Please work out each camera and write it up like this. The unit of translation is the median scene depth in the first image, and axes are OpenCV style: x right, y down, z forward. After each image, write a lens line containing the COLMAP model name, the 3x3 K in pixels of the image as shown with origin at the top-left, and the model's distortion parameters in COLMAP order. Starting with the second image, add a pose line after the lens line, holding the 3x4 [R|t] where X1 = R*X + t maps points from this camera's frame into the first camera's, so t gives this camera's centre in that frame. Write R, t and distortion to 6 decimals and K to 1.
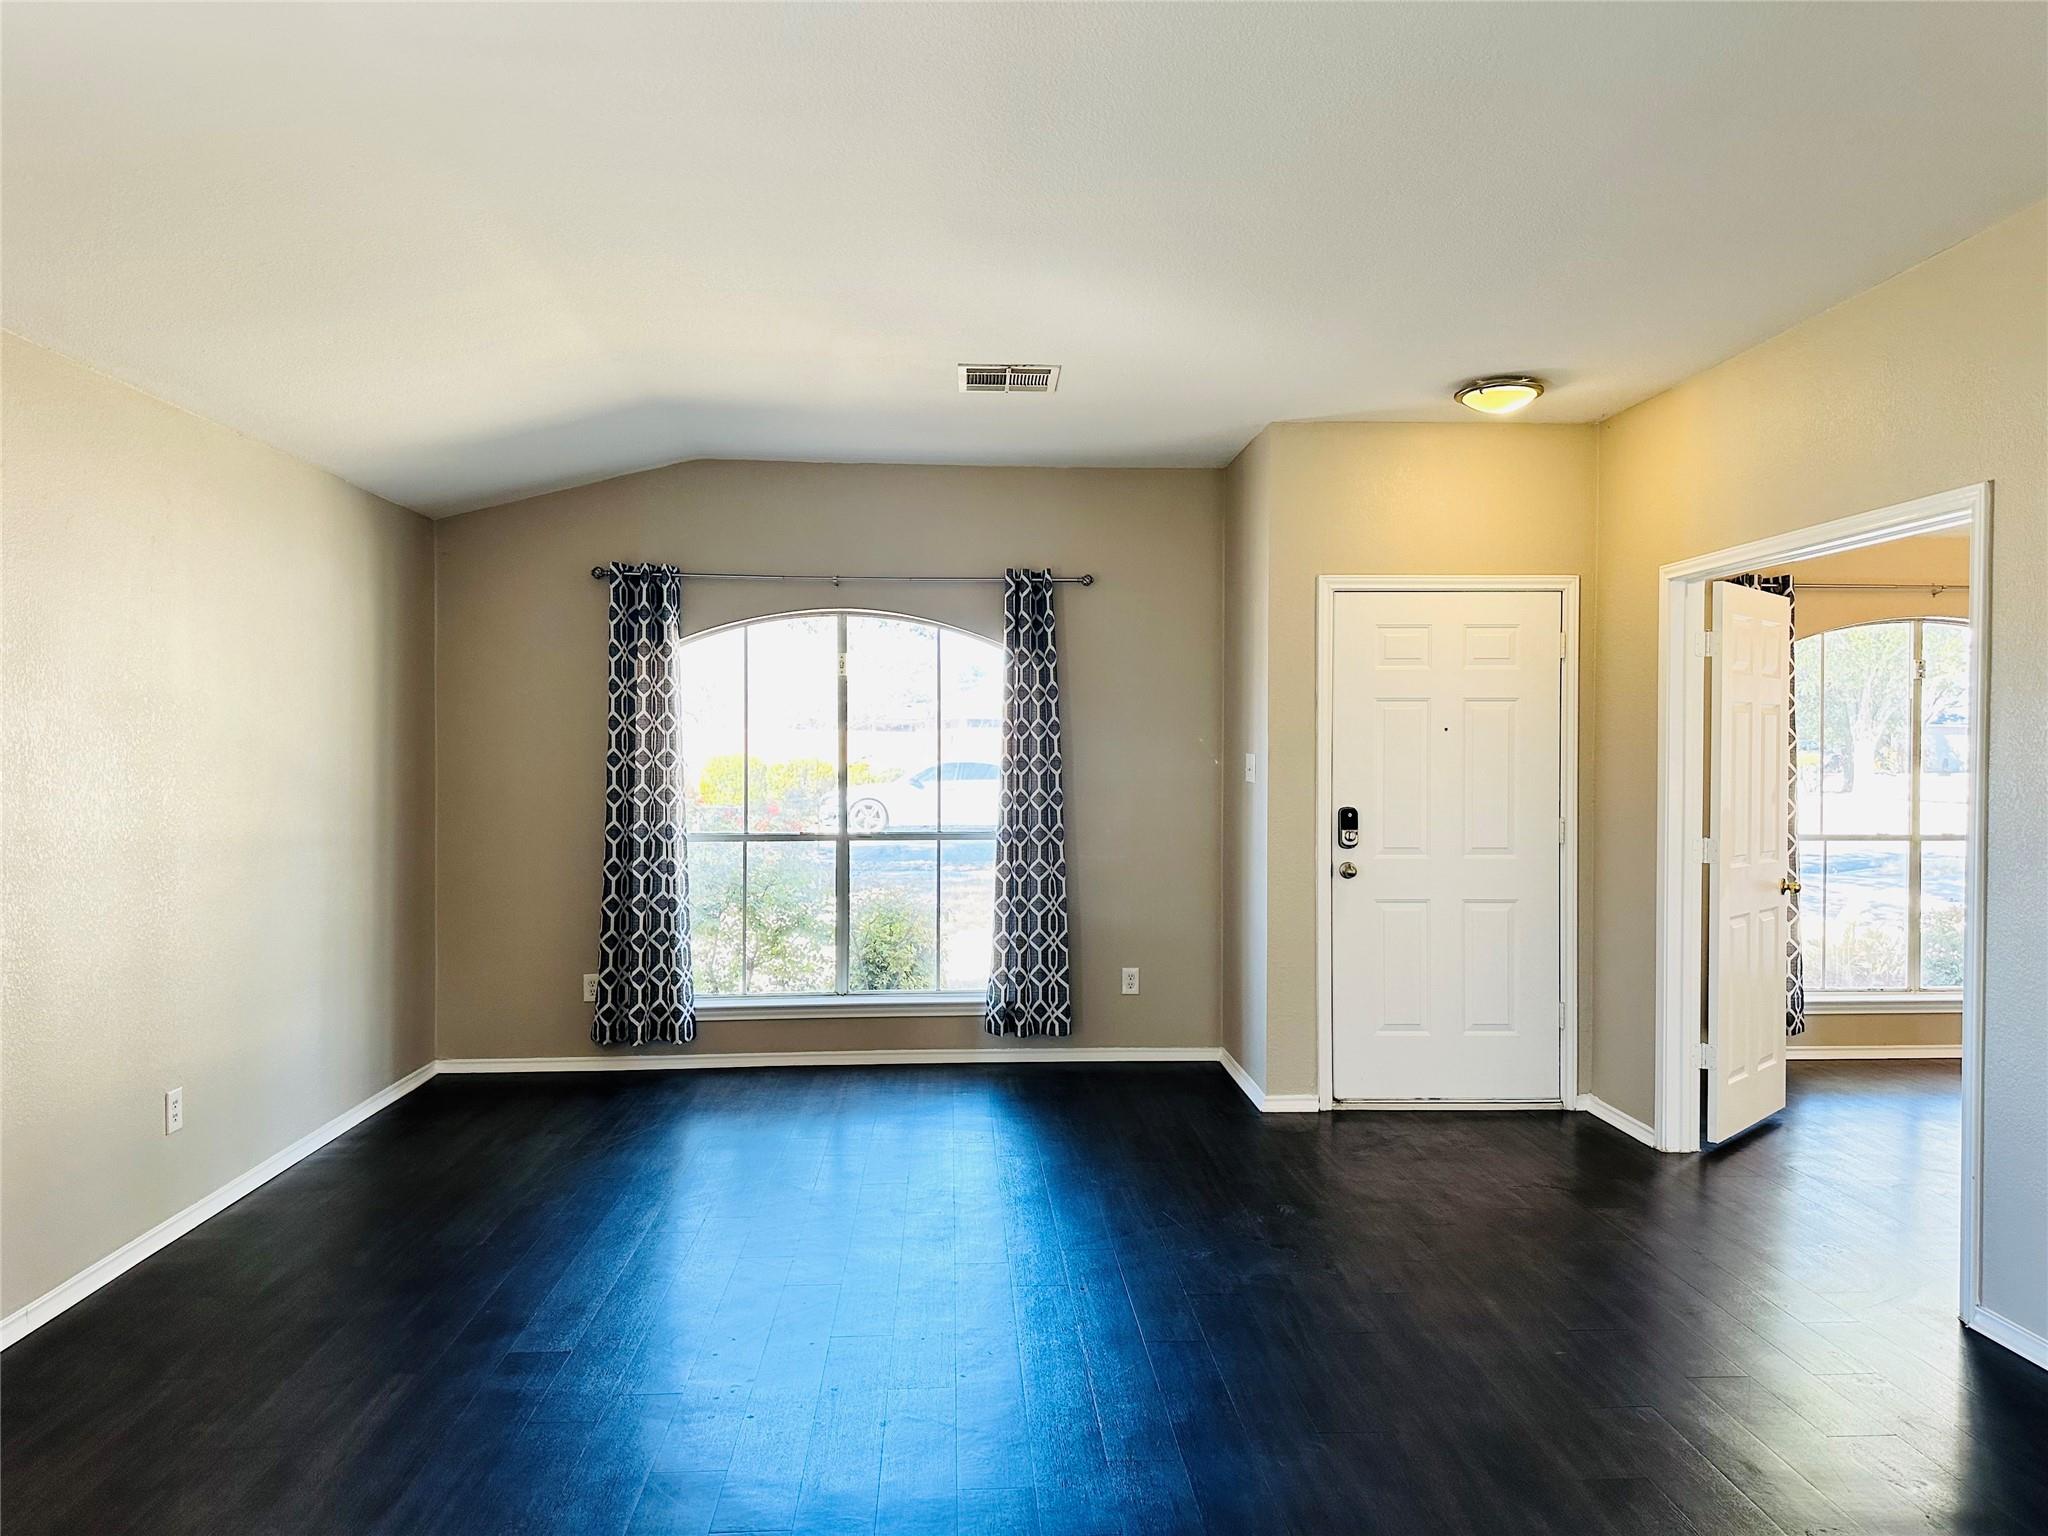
lens RADIAL K [[1438.8, 0, 1038.4], [0, 1438.8, 776.7], [0, 0, 1]] dist [0.054307, -0.070787]
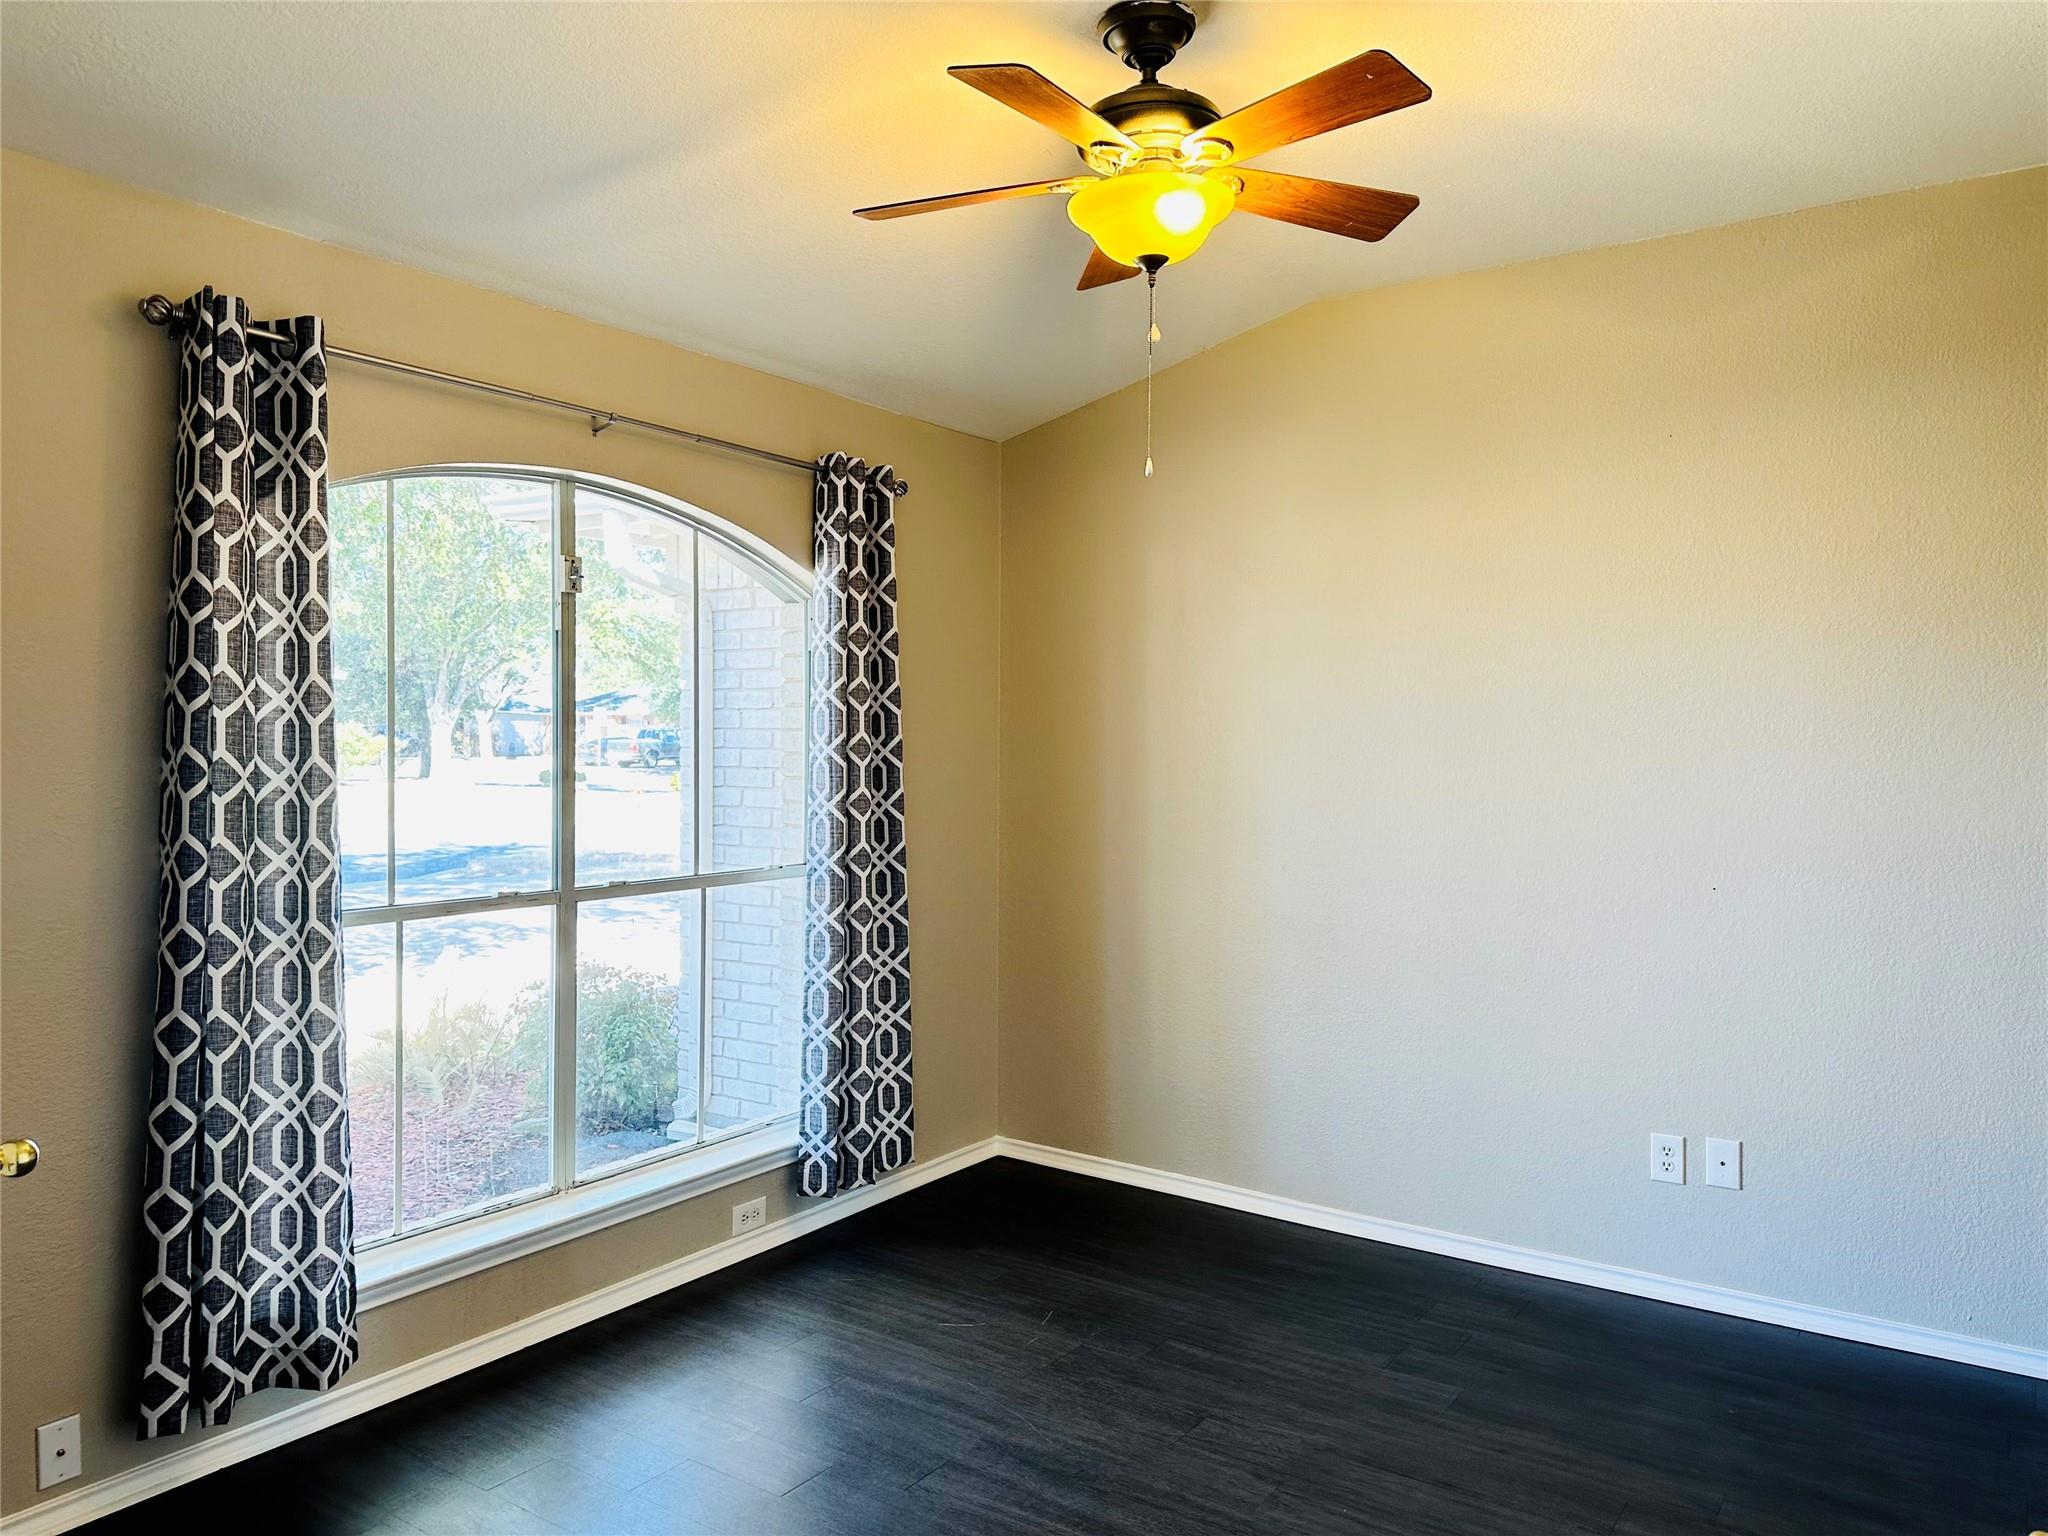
lens RADIAL K [[1438.8, 0, 1038.4], [0, 1438.8, 776.7], [0, 0, 1]] dist [0.054307, -0.070787]
pose [[0.614250, -0.013692, 0.788992, 0.166068], [0.004761, 0.999896, 0.013646, -0.004095], [-0.789097, -0.004625, 0.614251, 0.305473]]
